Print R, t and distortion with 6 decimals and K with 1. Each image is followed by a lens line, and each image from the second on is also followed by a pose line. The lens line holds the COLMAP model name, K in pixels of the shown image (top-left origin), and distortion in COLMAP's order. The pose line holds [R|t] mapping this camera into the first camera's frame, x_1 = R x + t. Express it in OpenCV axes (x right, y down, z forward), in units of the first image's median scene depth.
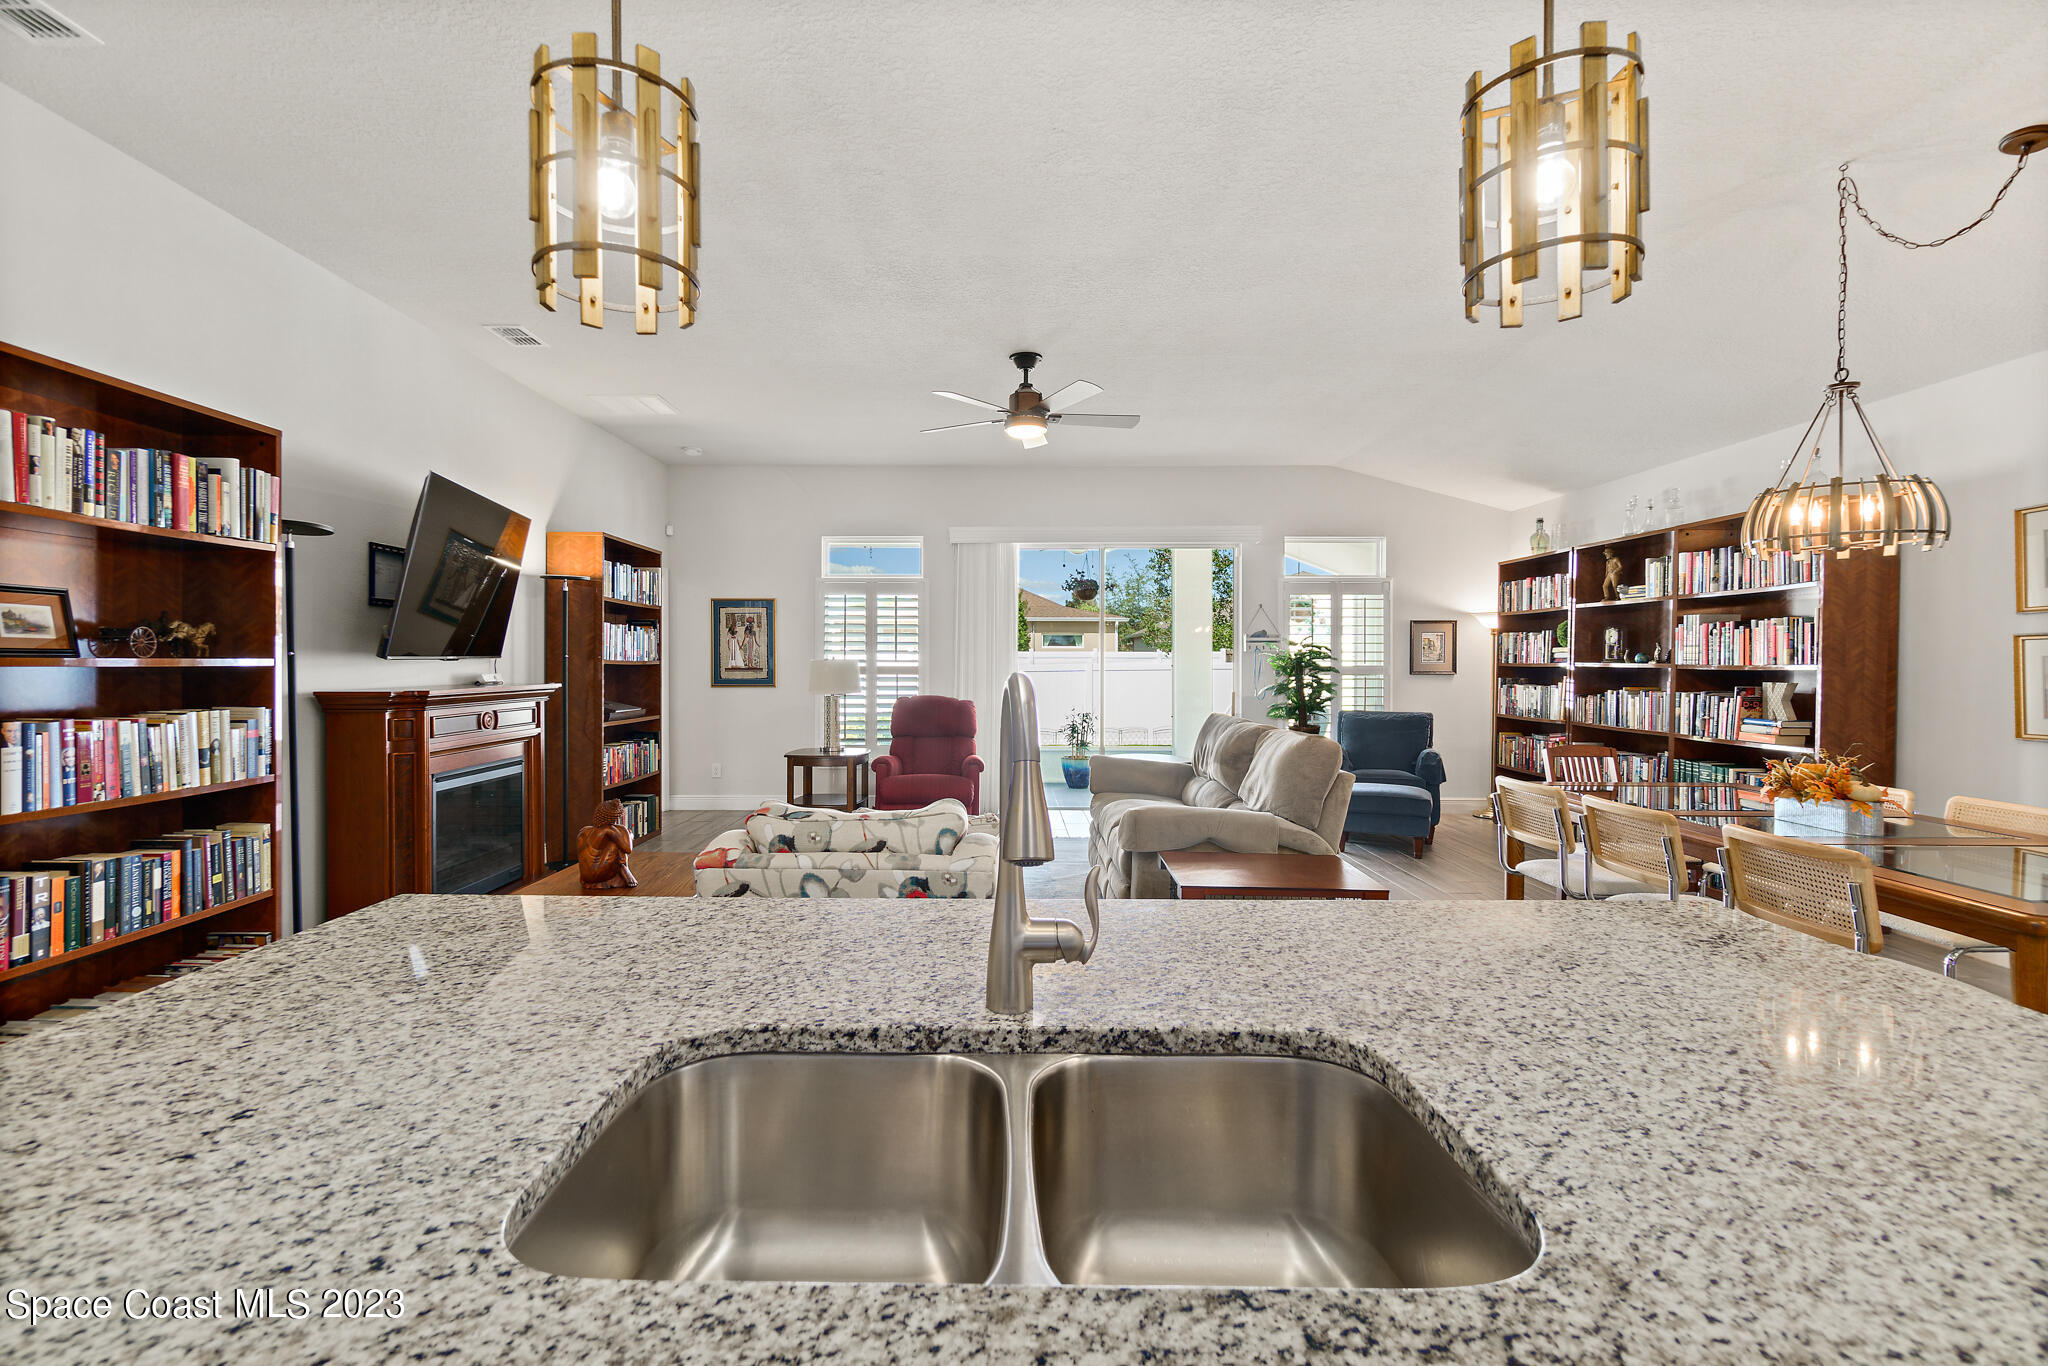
lens RADIAL K [[905.0, 0, 1001.4], [0, 905.0, 671.4], [0, 0, 1]] dist [-0.001969, -0.000780]
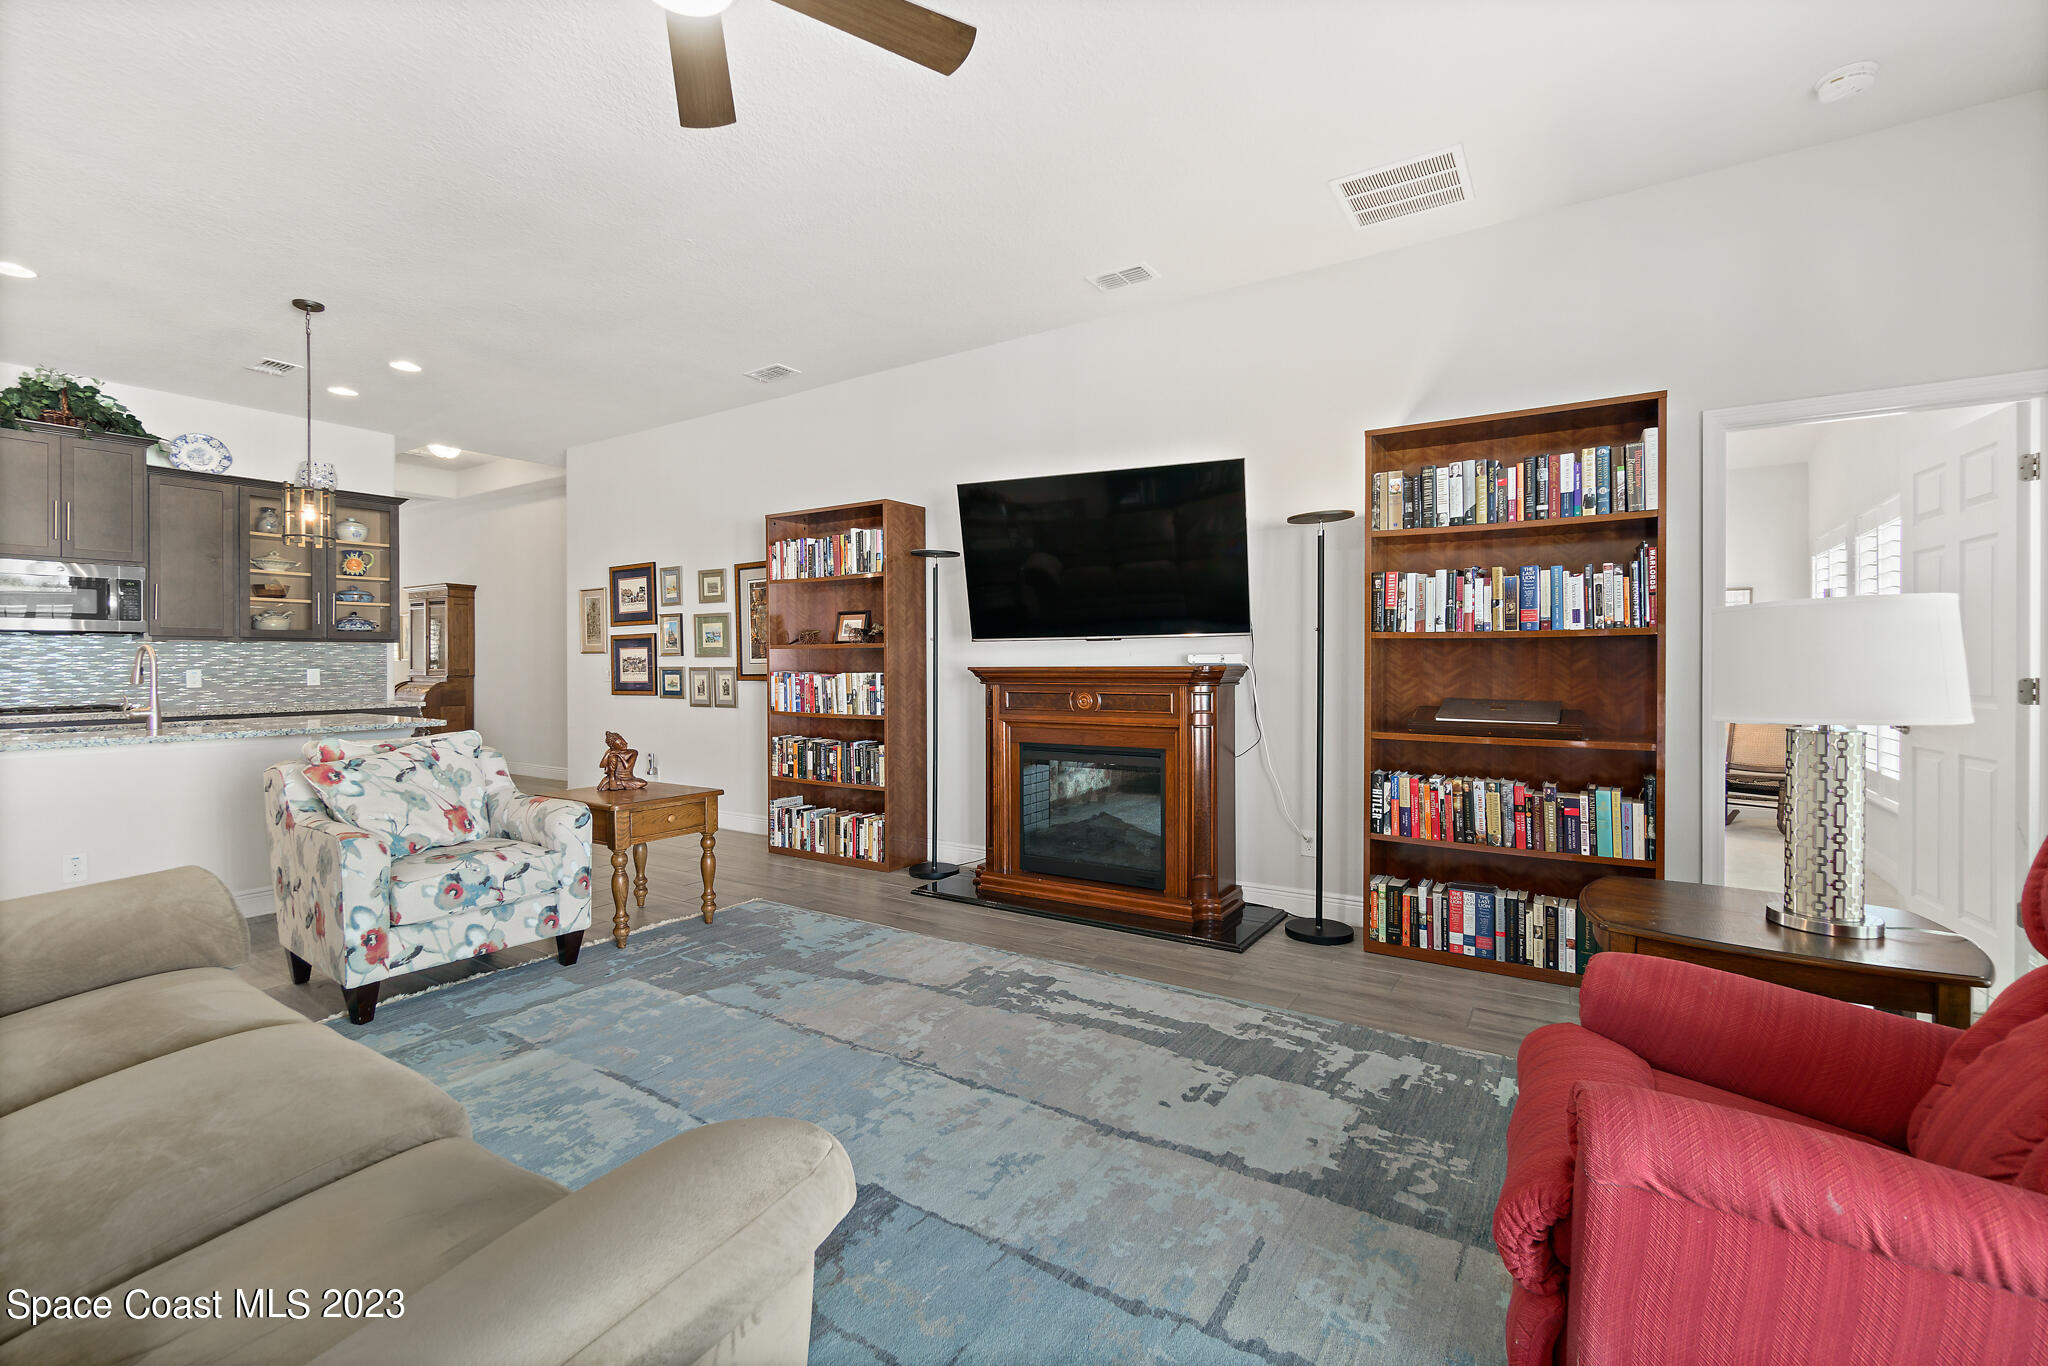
lens RADIAL K [[887.9, 0, 1002.0], [0, 887.9, 672.1], [0, 0, 1]] dist [-0.000752, 0.000213]
pose [[-0.546079, 0.007359, -0.837701, 0.202586], [-0.007260, 0.999882, 0.013517, 0.007595], [0.837702, 0.013463, -0.545961, 1.043203]]
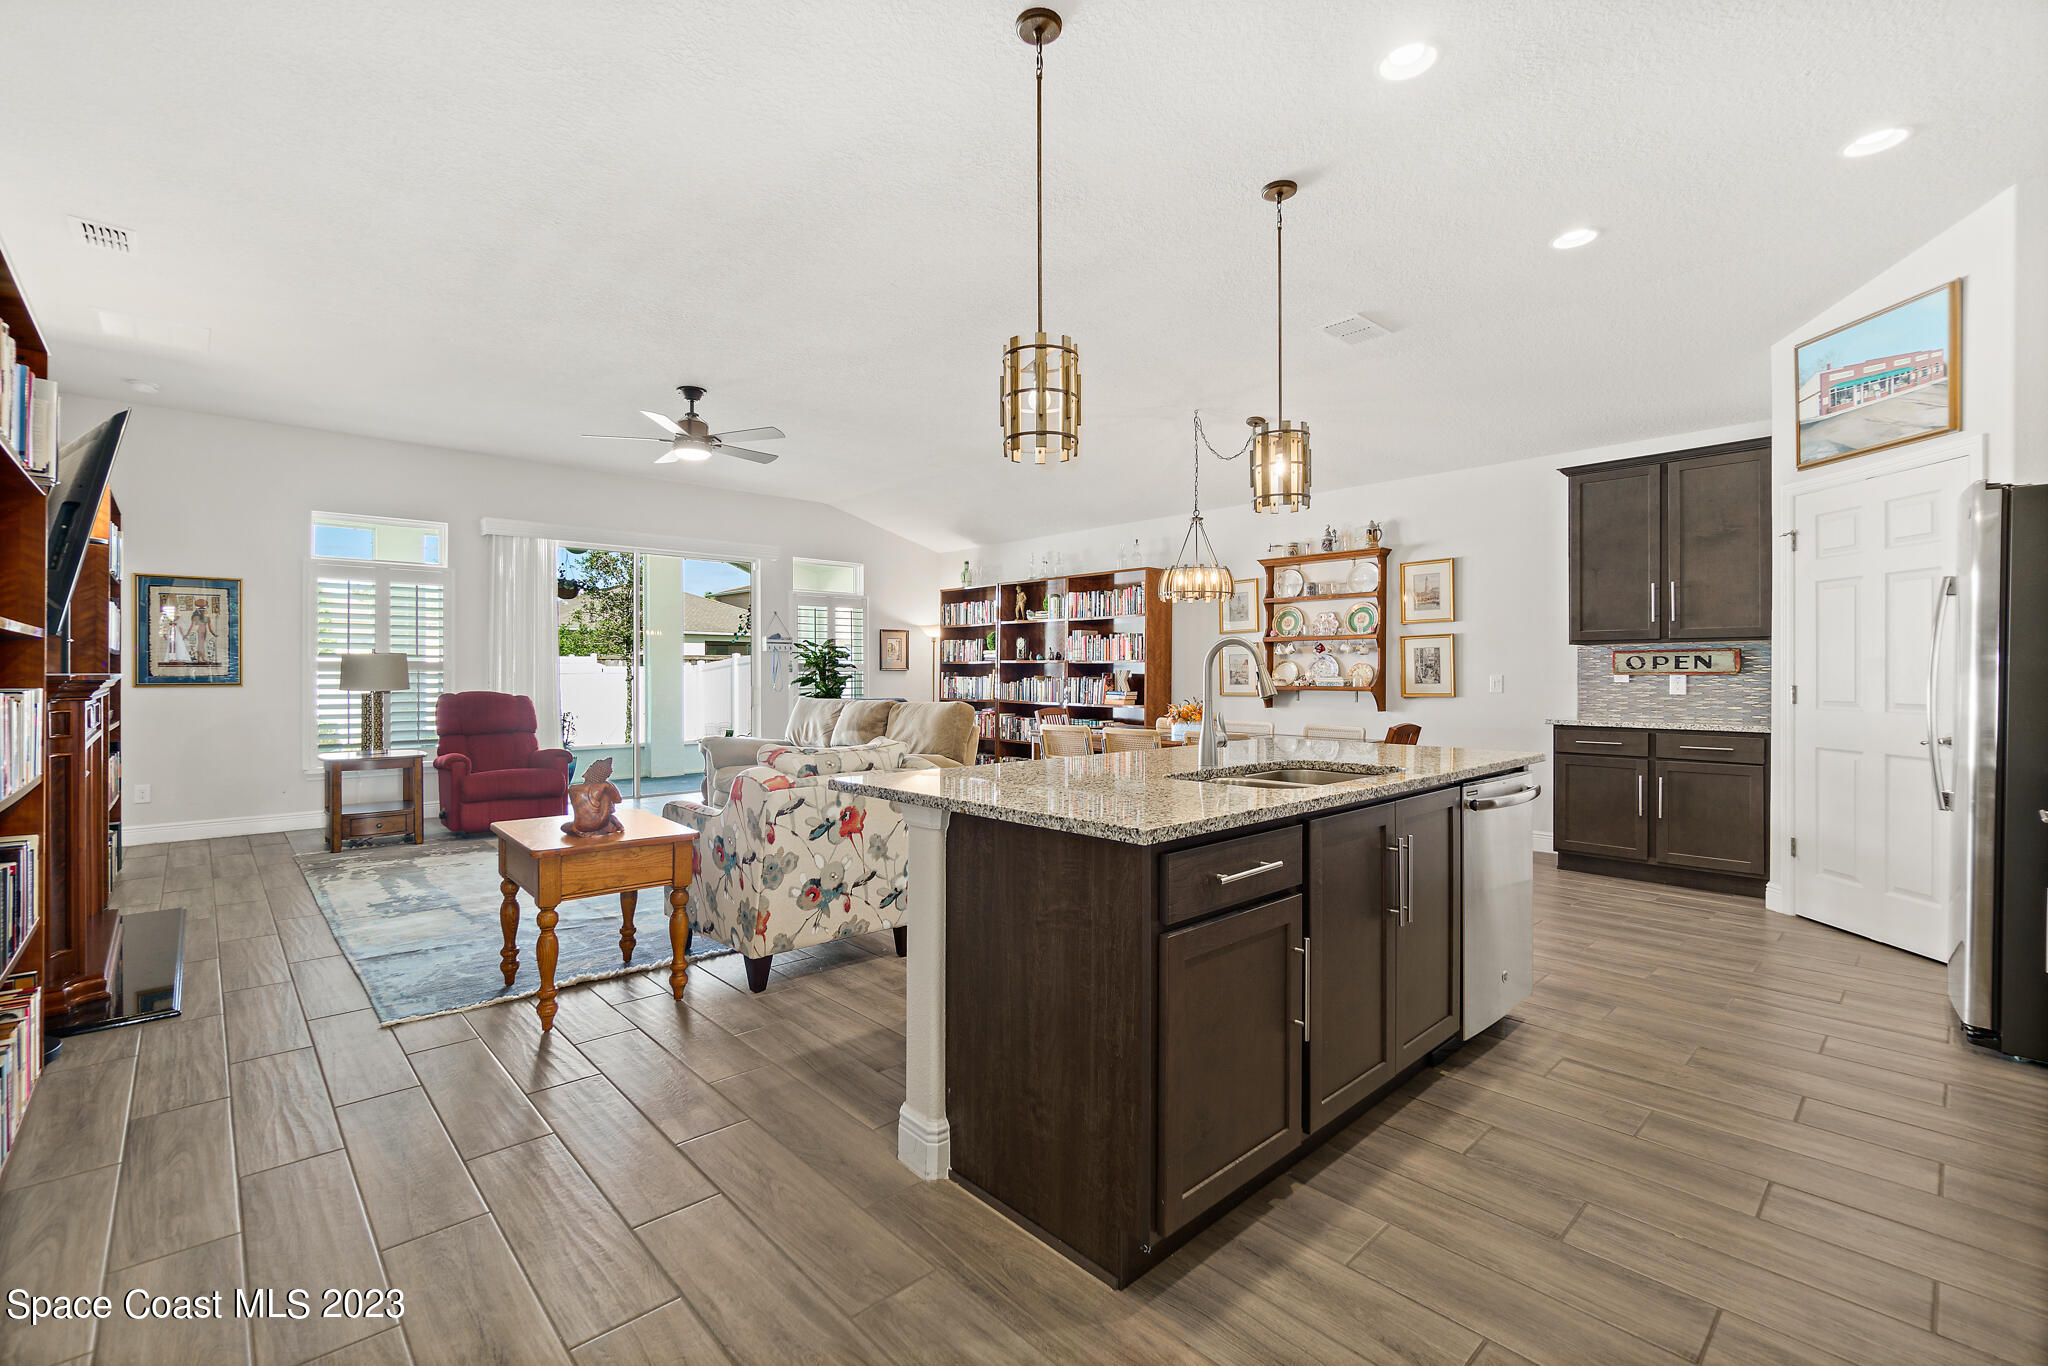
lens RADIAL K [[887.9, 0, 1002.0], [0, 887.9, 672.1], [0, 0, 1]] dist [-0.000752, 0.000213]
pose [[0.733010, -0.001268, 0.680217, -0.365738], [0.007961, 0.999946, -0.006715, 0.019262], [-0.680171, 0.010337, 0.732980, -0.078513]]
